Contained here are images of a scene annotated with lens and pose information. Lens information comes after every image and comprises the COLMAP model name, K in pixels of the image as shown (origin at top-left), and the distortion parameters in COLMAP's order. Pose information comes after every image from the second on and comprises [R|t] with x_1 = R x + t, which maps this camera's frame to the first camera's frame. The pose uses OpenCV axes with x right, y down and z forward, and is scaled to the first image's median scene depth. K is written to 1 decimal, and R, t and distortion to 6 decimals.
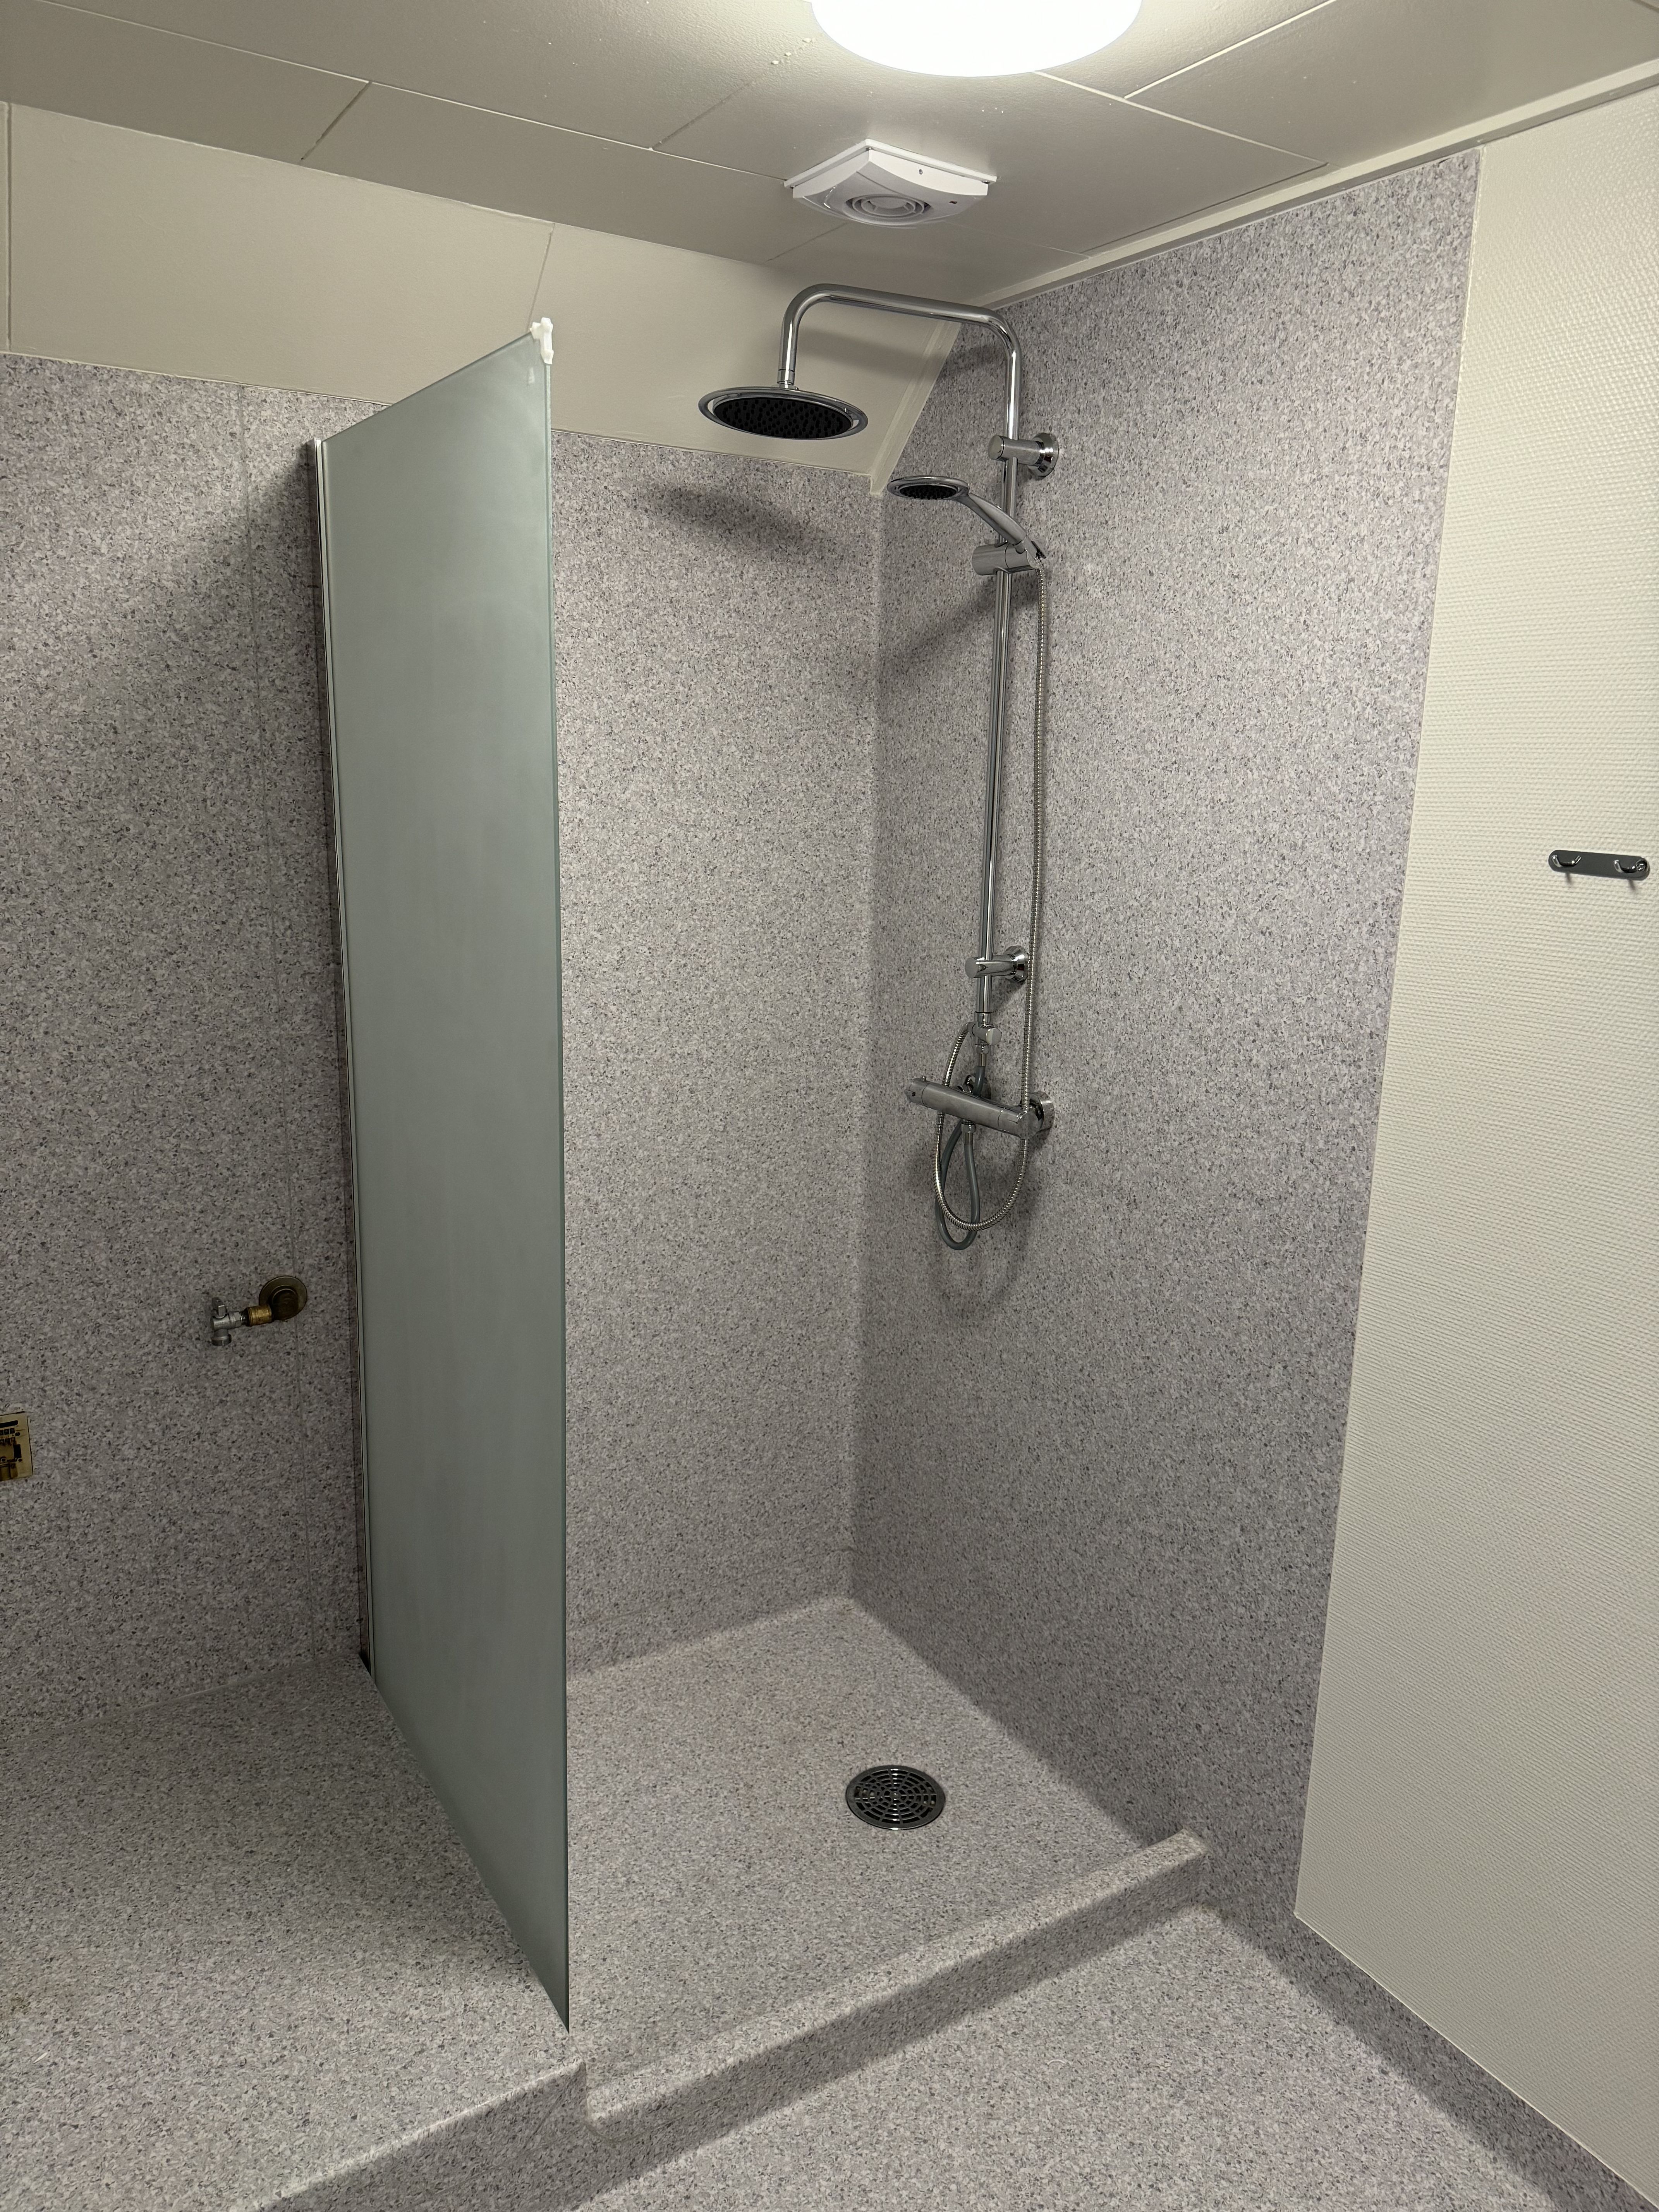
lens RADIAL K [[1563.4, 0, 829.5], [0, 1563.4, 1107.8], [0, 0, 1]] dist [0.022870, -0.017182]
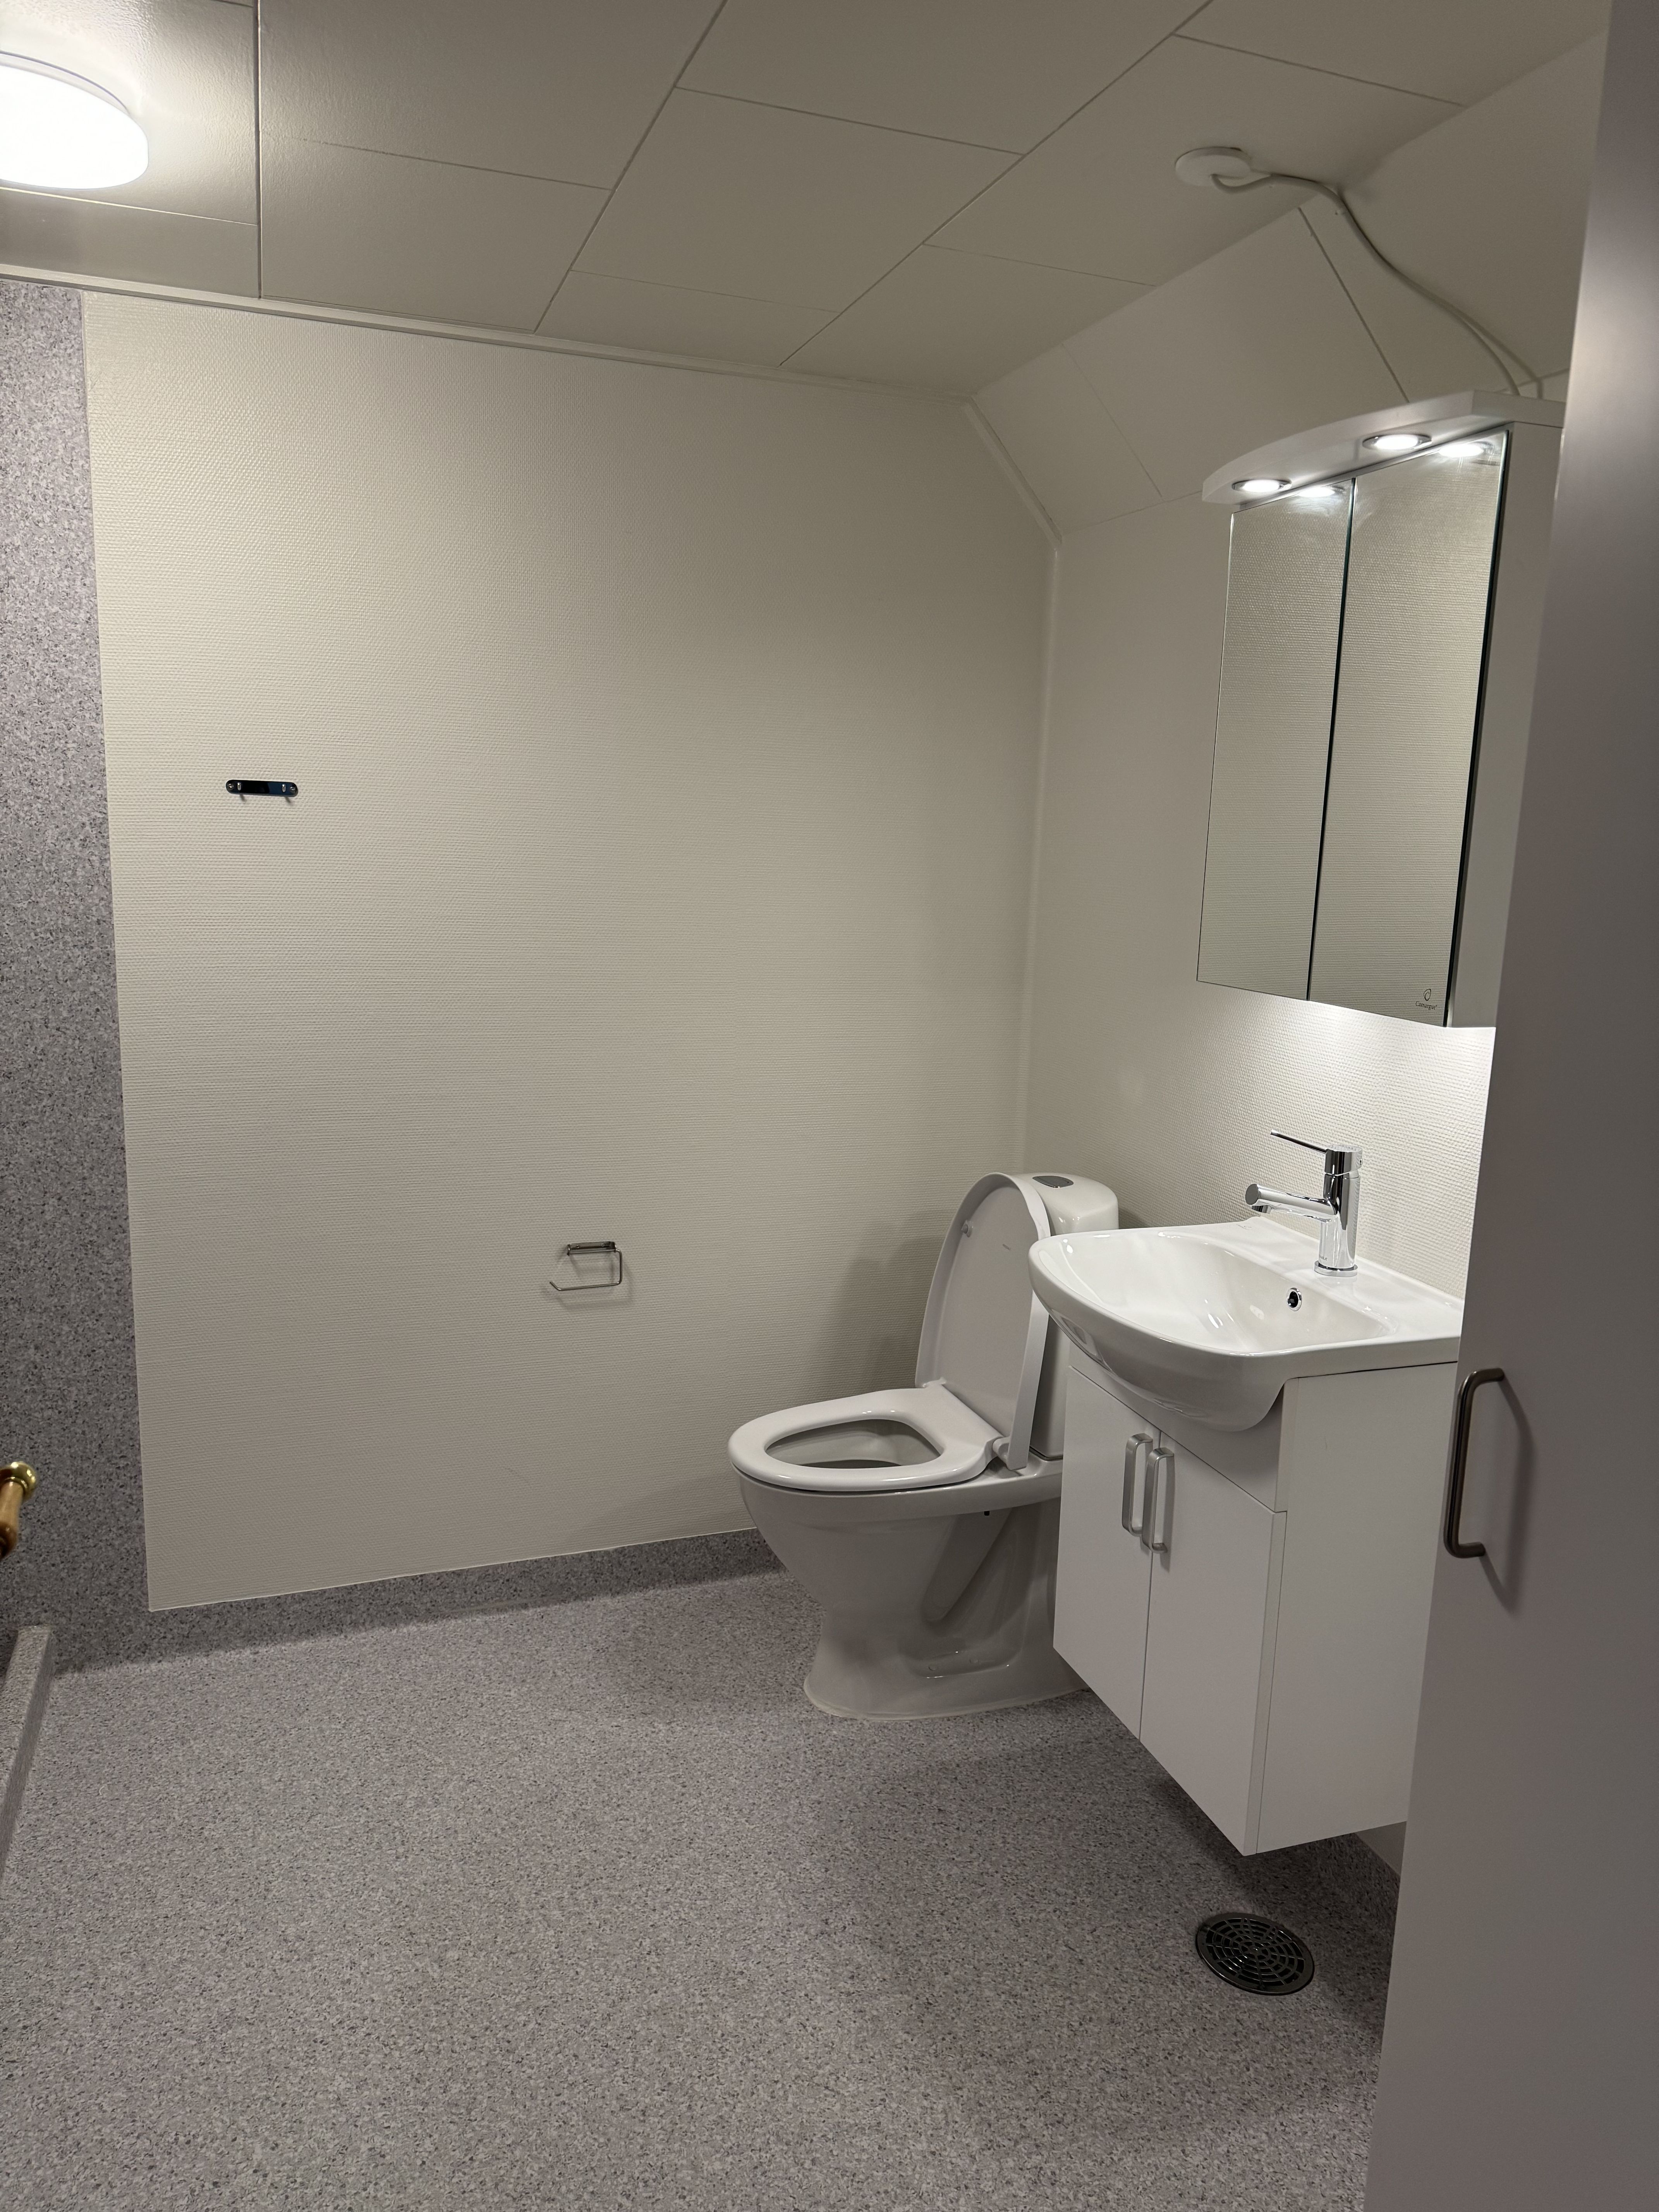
lens RADIAL K [[1563.4, 0, 829.3], [0, 1563.4, 1103.5], [0, 0, 1]] dist [0.022870, -0.017182]
pose [[0.217613, -0.197996, 0.955742, -0.826958], [0.196093, 0.968111, 0.155910, 0.017033], [-0.956134, 0.153486, 0.249499, 0.084847]]
